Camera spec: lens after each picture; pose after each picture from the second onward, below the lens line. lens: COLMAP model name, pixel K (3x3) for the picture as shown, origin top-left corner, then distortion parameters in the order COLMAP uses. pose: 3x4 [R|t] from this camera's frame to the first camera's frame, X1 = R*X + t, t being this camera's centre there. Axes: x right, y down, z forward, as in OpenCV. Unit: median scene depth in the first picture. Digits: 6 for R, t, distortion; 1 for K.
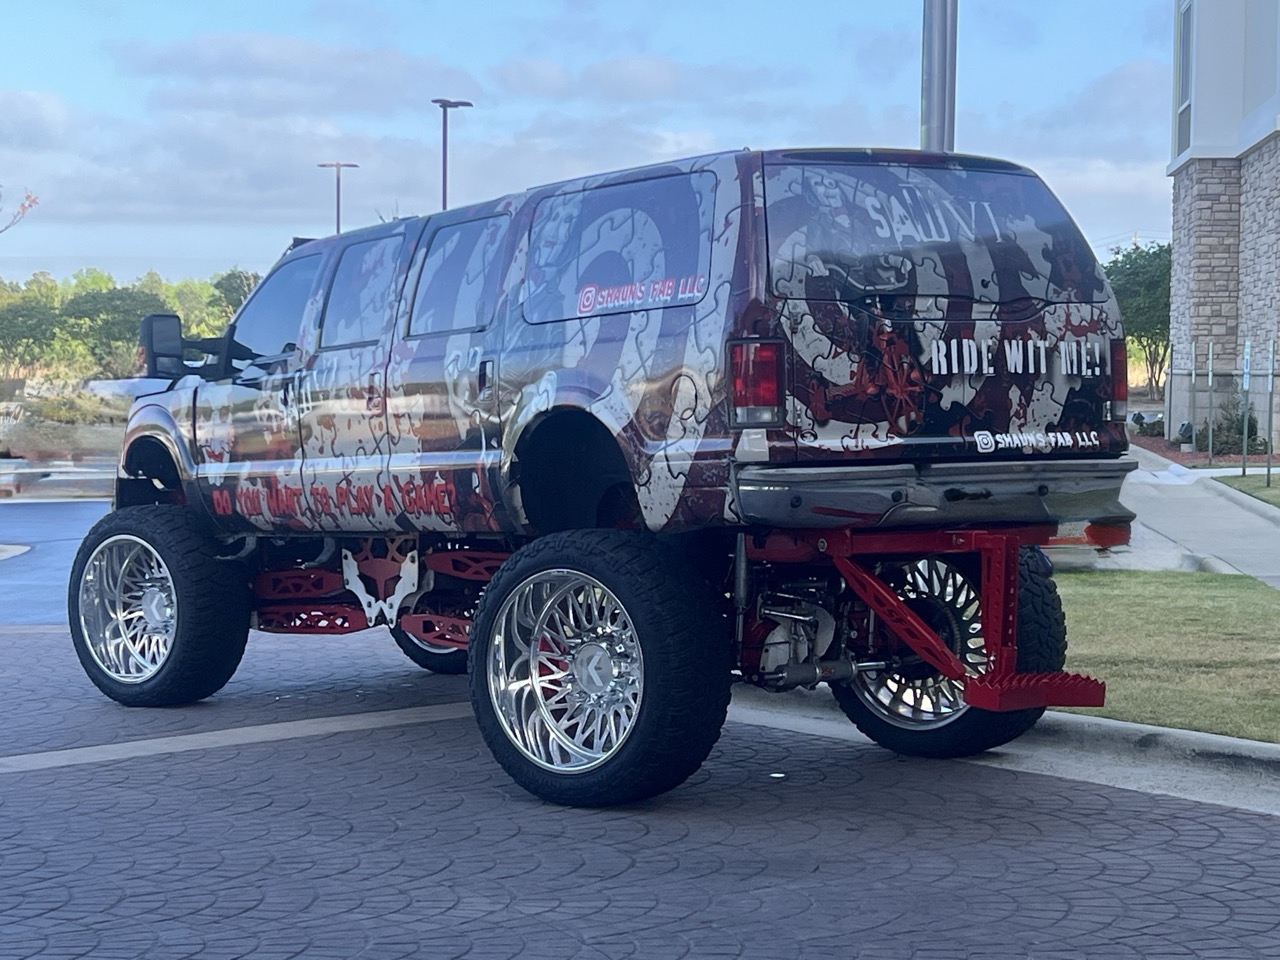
lens RADIAL K [[2465.7, 0, 640.0], [0, 2465.7, 480.0], [0, 0, 1]] dist [0.359906, 0.046354]
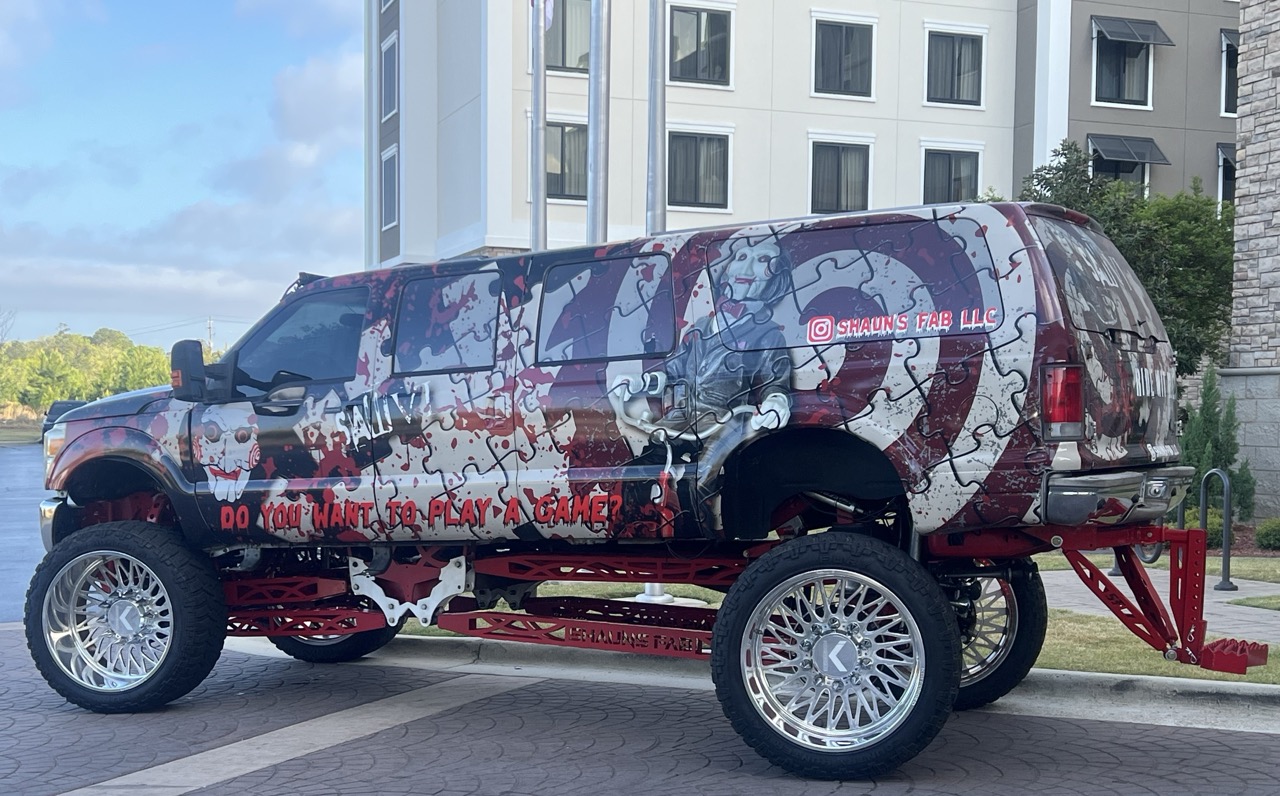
lens RADIAL K [[1668.8, 0, 640.8], [0, 1668.8, 487.3], [0, 0, 1]] dist [0.177972, -0.002426]
pose [[0.893186, -0.013541, 0.449483, -0.408149], [0.014438, 0.999895, 0.001432, -0.003067], [-0.449455, 0.005210, 0.893288, 0.328883]]
